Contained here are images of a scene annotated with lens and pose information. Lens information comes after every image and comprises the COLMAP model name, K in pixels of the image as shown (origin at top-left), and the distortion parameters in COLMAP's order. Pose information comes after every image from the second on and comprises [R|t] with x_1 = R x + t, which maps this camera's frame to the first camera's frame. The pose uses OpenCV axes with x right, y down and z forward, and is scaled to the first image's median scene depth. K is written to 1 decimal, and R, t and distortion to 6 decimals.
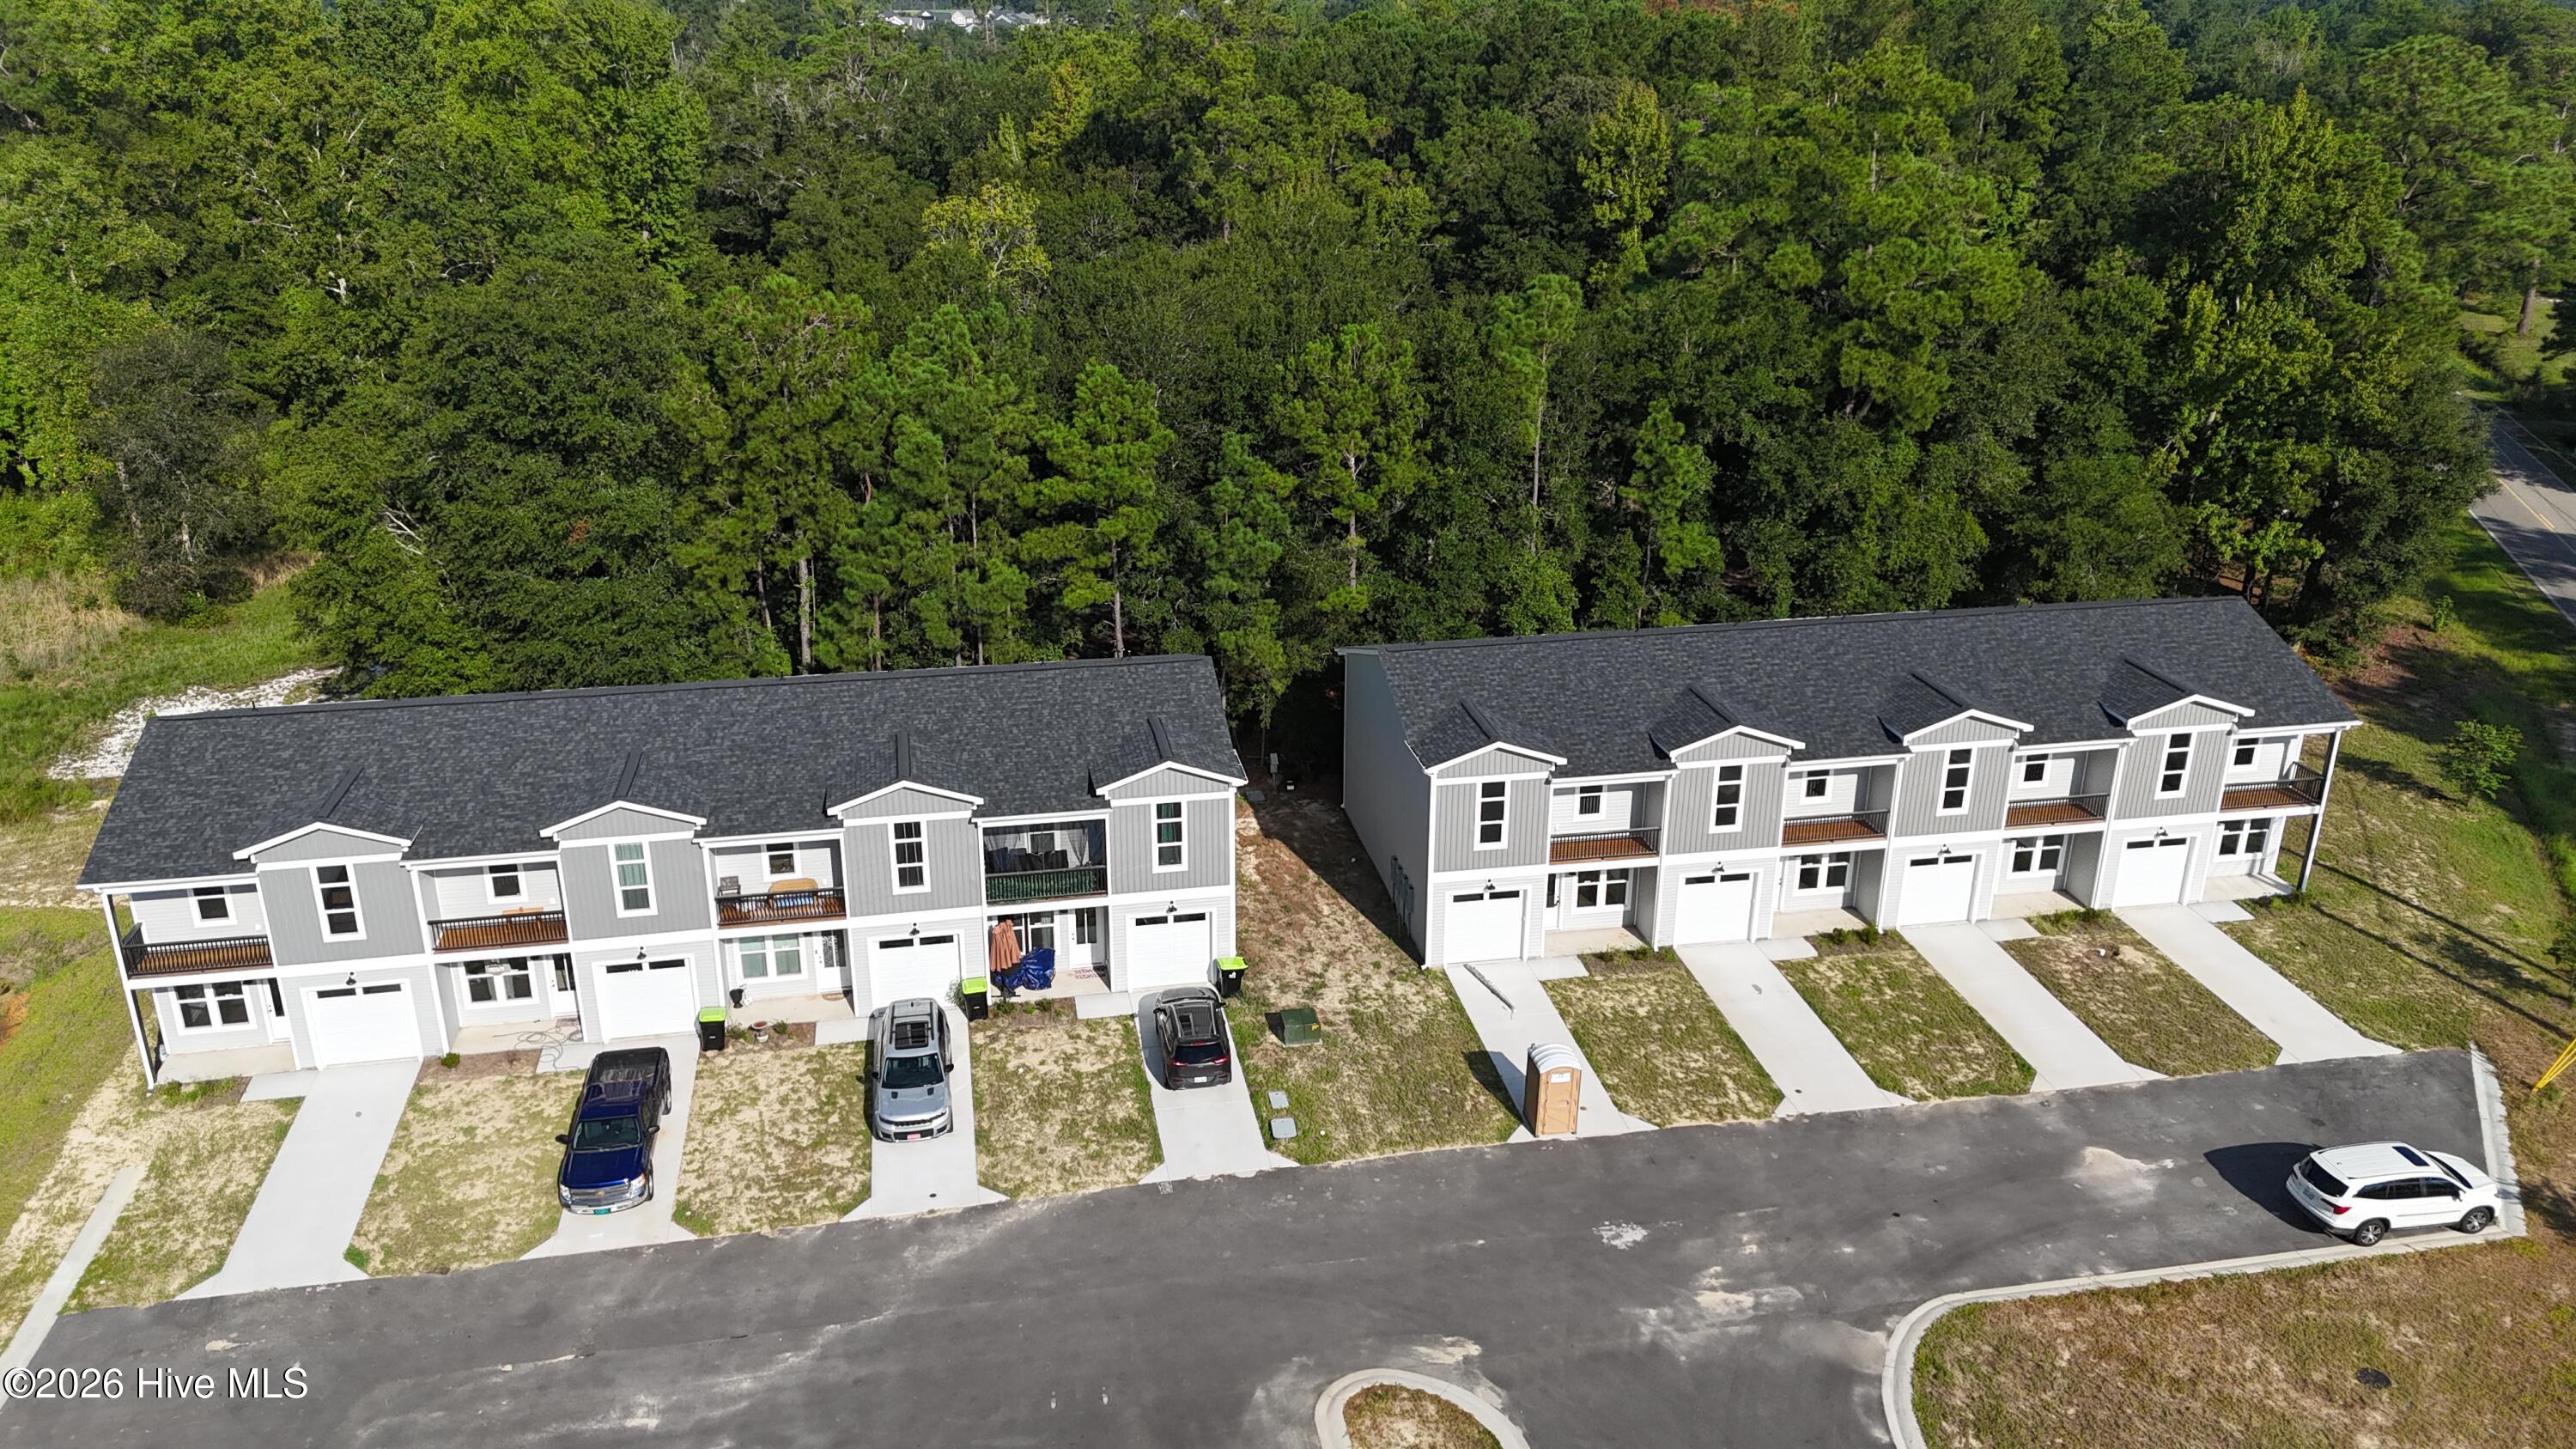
lens RADIAL K [[1895.0, 0, 1289.2], [0, 1895.0, 715.9], [0, 0, 1]] dist [0.079074, -0.082503]
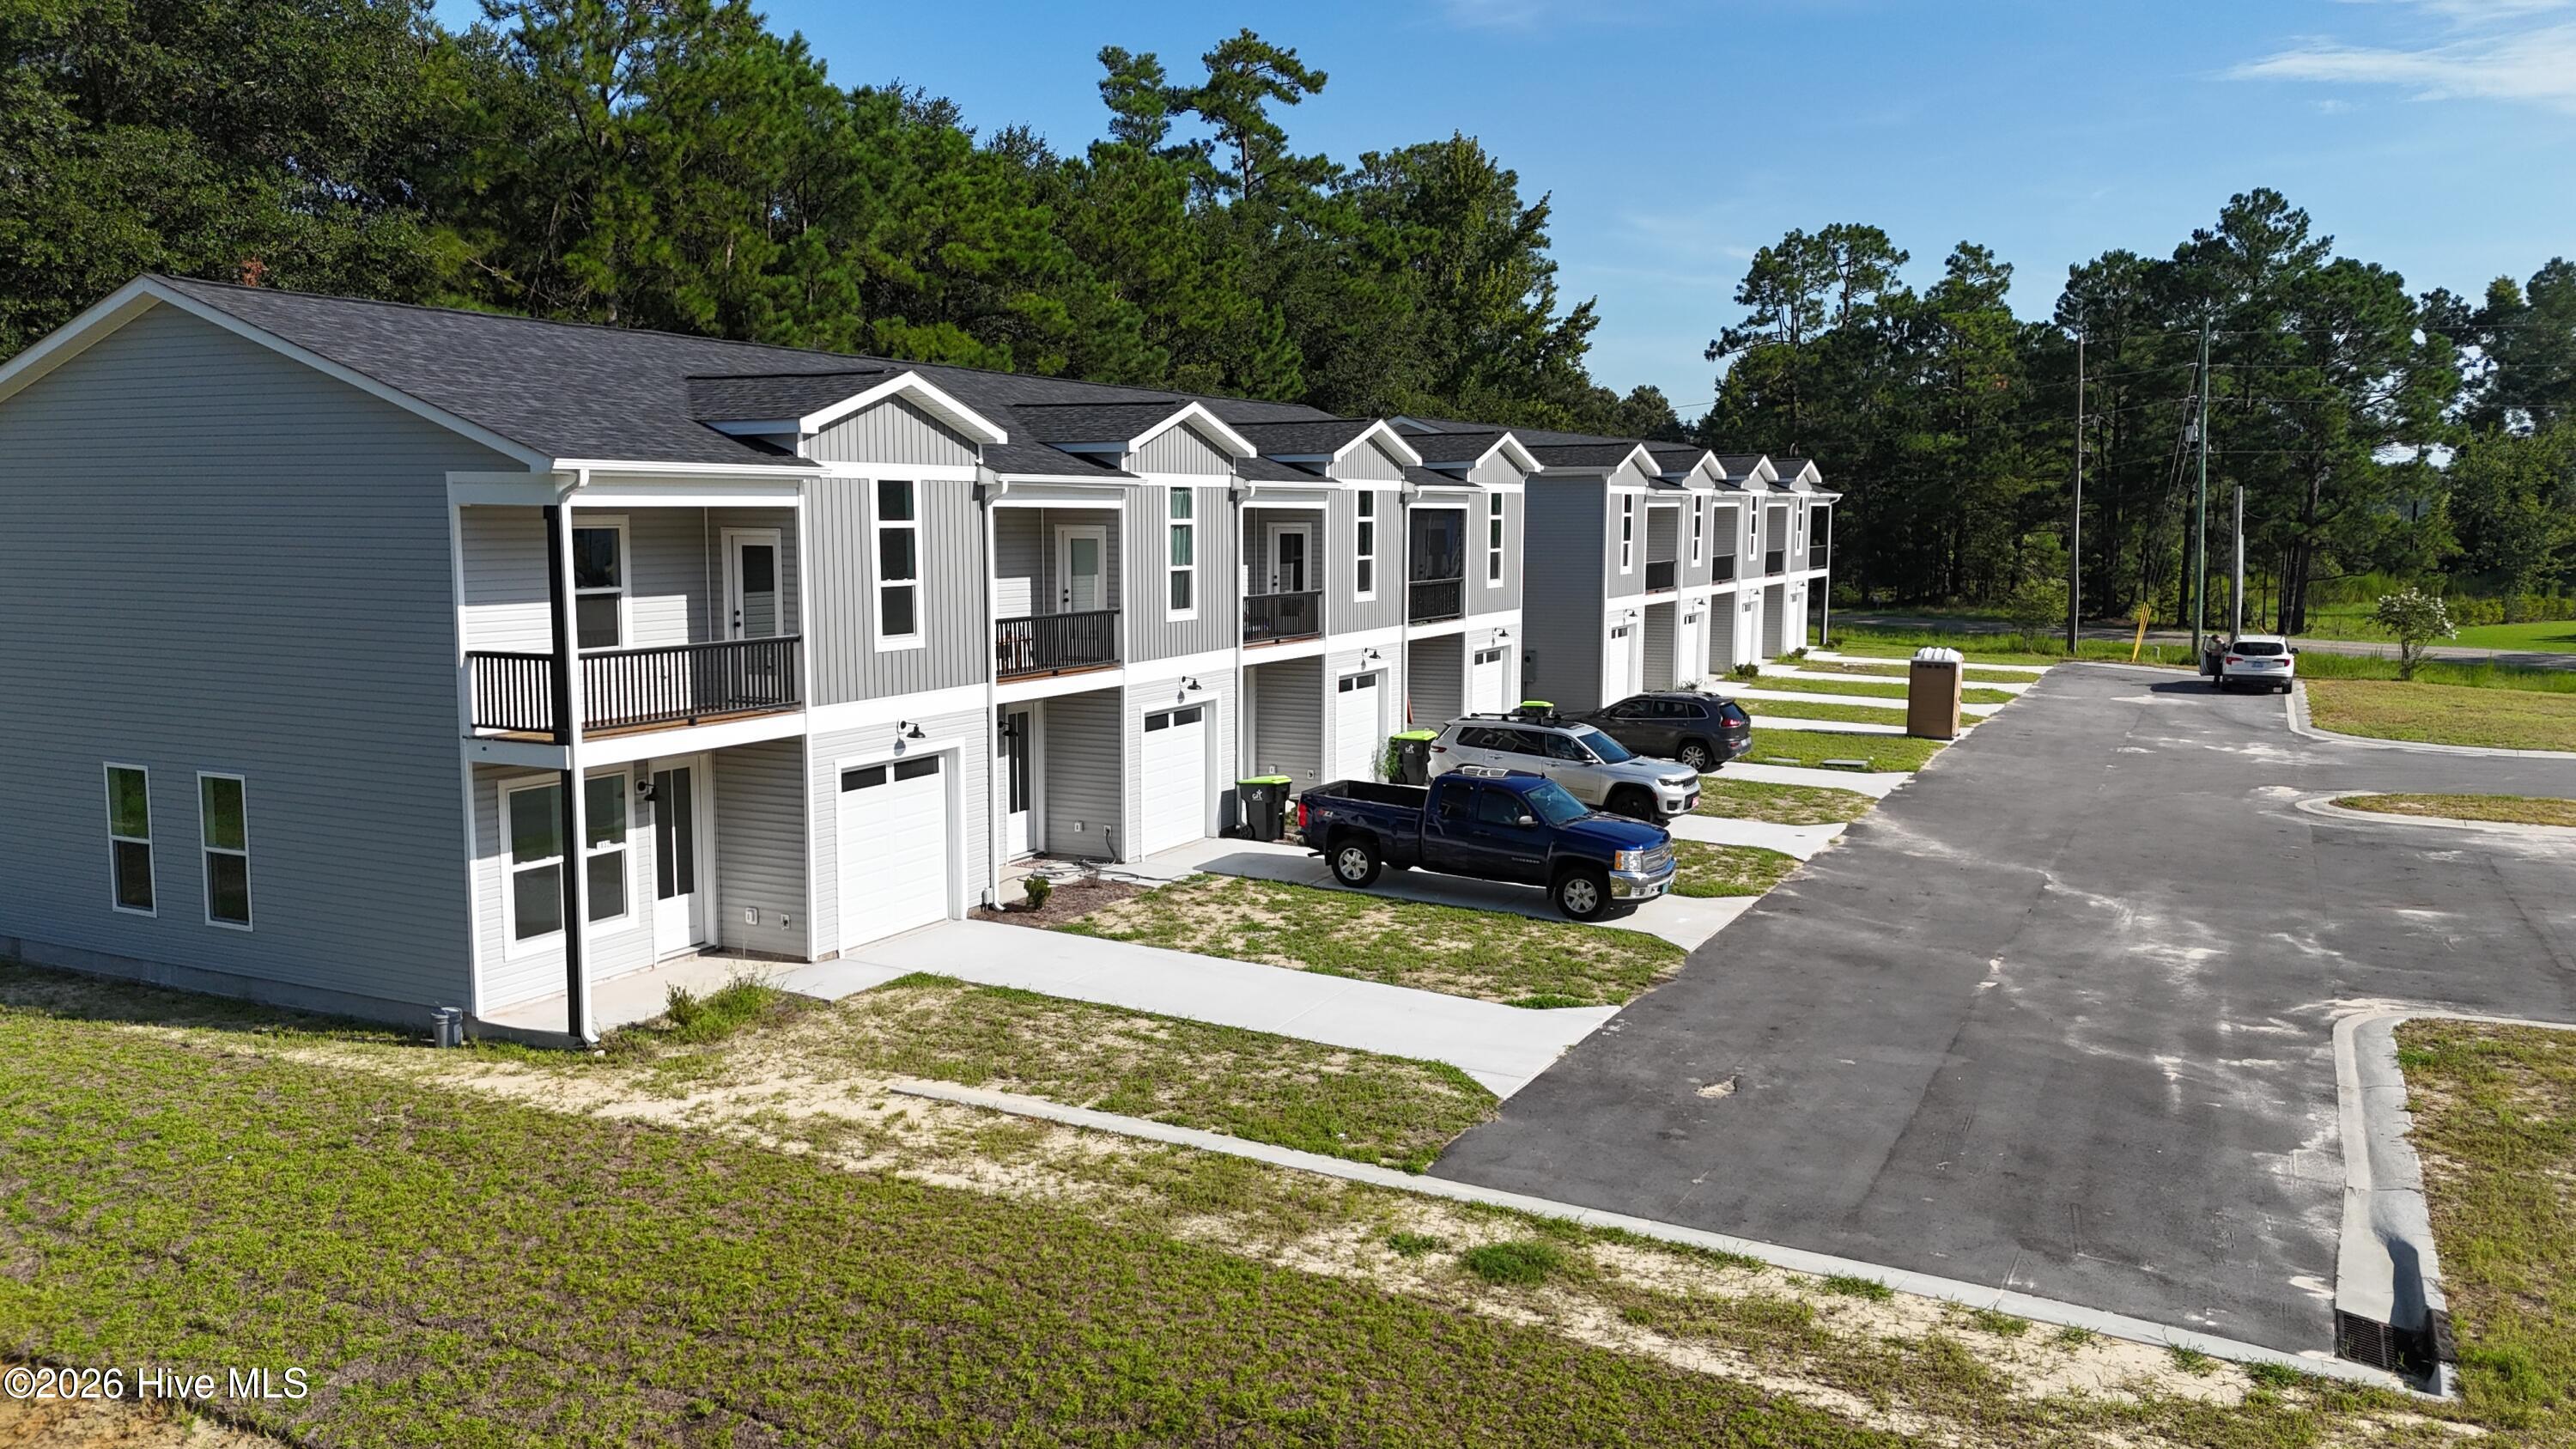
lens RADIAL K [[1895.0, 0, 1286.1], [0, 1895.0, 719.4], [0, 0, 1]] dist [0.079074, -0.082503]
pose [[0.612169, -0.091620, 0.785401, -0.791177], [0.289182, 0.950398, -0.114531, 0.211832], [-0.735950, 0.297236, 0.608299, 0.617442]]
